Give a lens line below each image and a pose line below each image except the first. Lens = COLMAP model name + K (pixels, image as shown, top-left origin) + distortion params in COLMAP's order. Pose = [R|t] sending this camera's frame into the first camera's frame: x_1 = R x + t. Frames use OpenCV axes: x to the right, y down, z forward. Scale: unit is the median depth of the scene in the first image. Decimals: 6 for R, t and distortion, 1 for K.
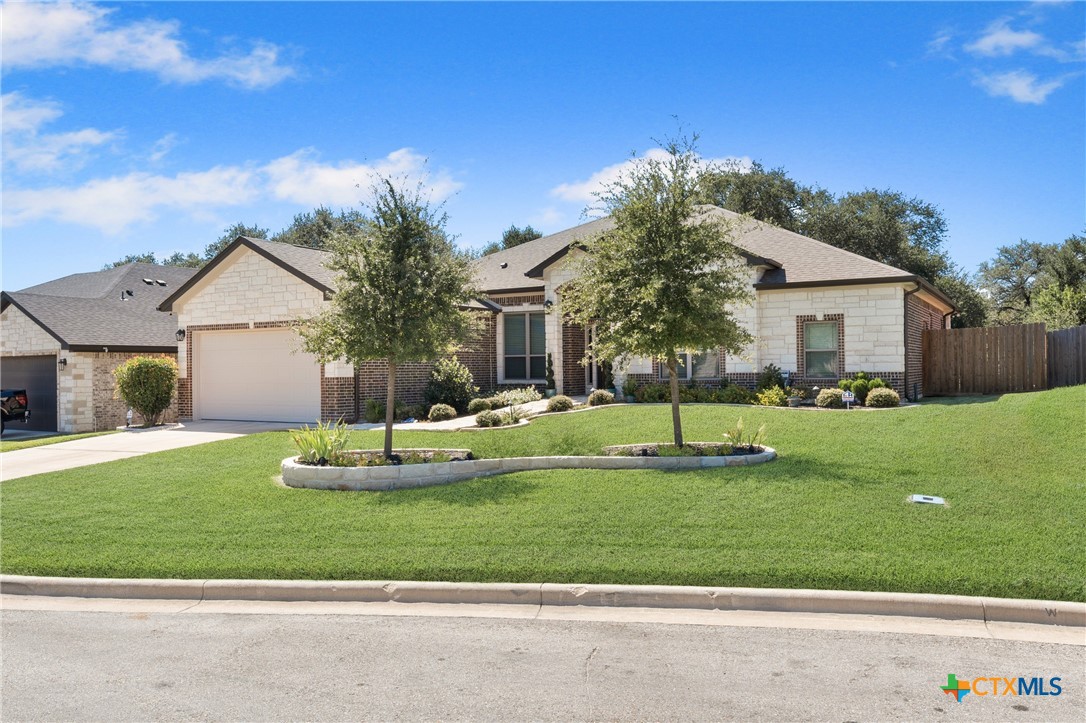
lens RADIAL K [[816.9, 0, 539.3], [0, 816.9, 362.9], [0, 0, 1]] dist [0.007861, -0.001016]
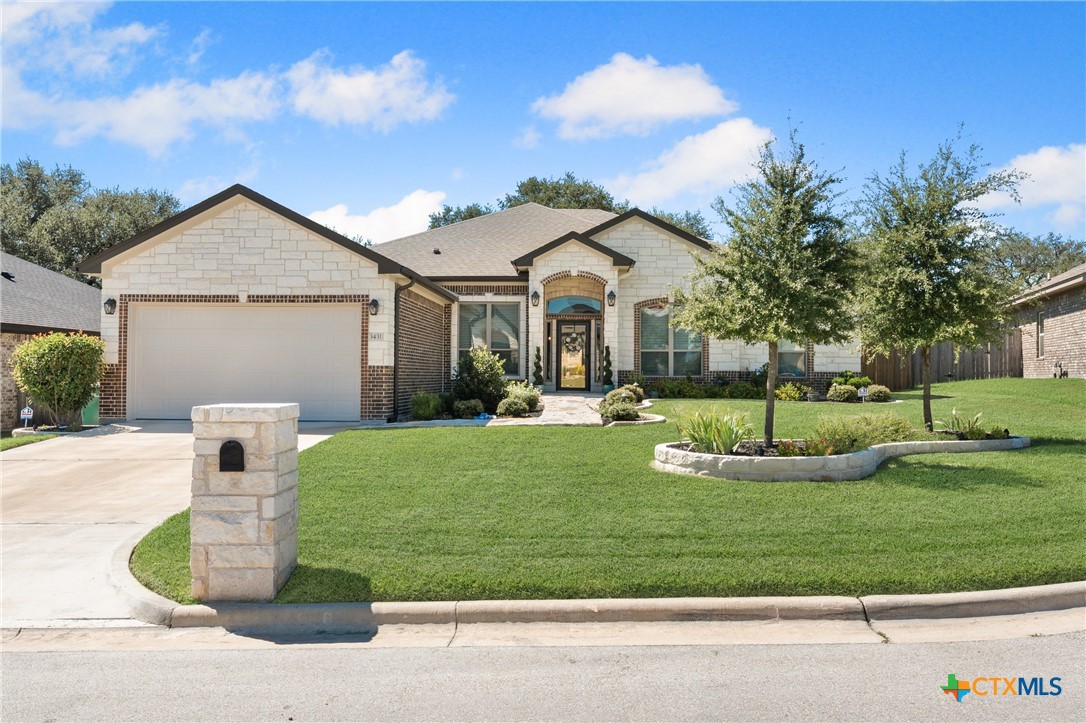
lens RADIAL K [[816.9, 0, 539.2], [0, 816.9, 360.3], [0, 0, 1]] dist [0.007861, -0.001016]
pose [[0.889400, 0.025552, 0.456414, -0.453465], [-0.019828, 0.999653, -0.017326, 0.021616], [-0.456699, 0.006359, 0.889599, 0.168106]]
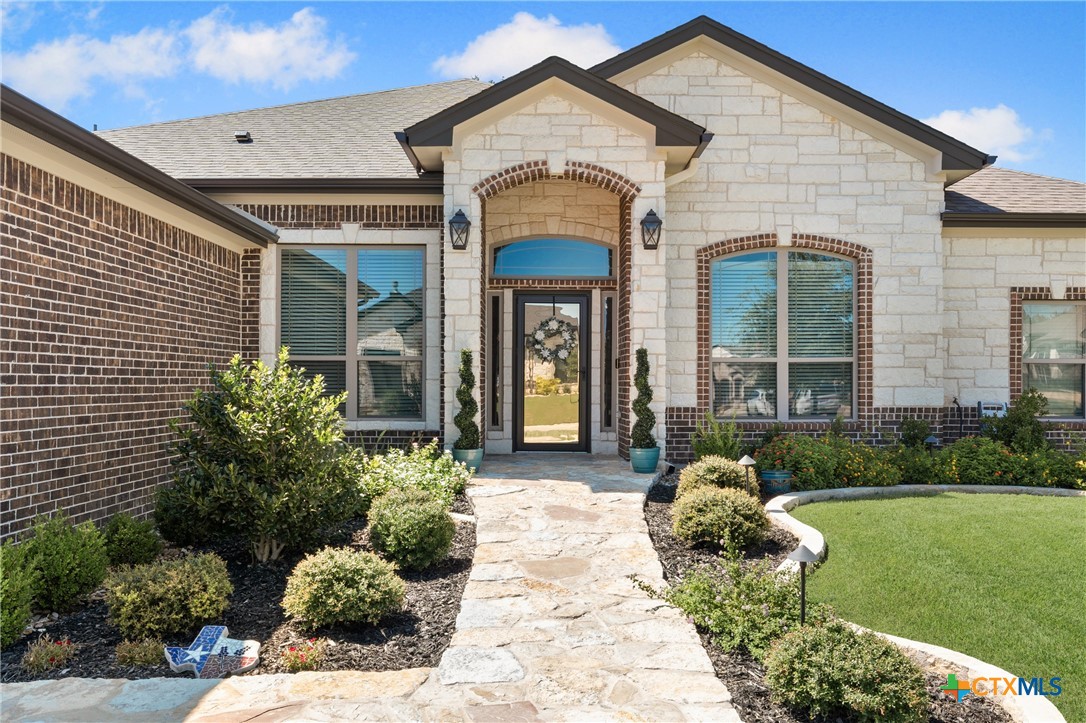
lens RADIAL K [[916.7, 0, 543.9], [0, 916.7, 373.2], [0, 0, 1]] dist [0.011691, 0.001229]
pose [[0.862609, 0.019186, 0.505508, -0.182674], [-0.015592, 0.999814, -0.011340, 0.002170], [-0.505631, 0.001900, 0.862748, 0.670925]]
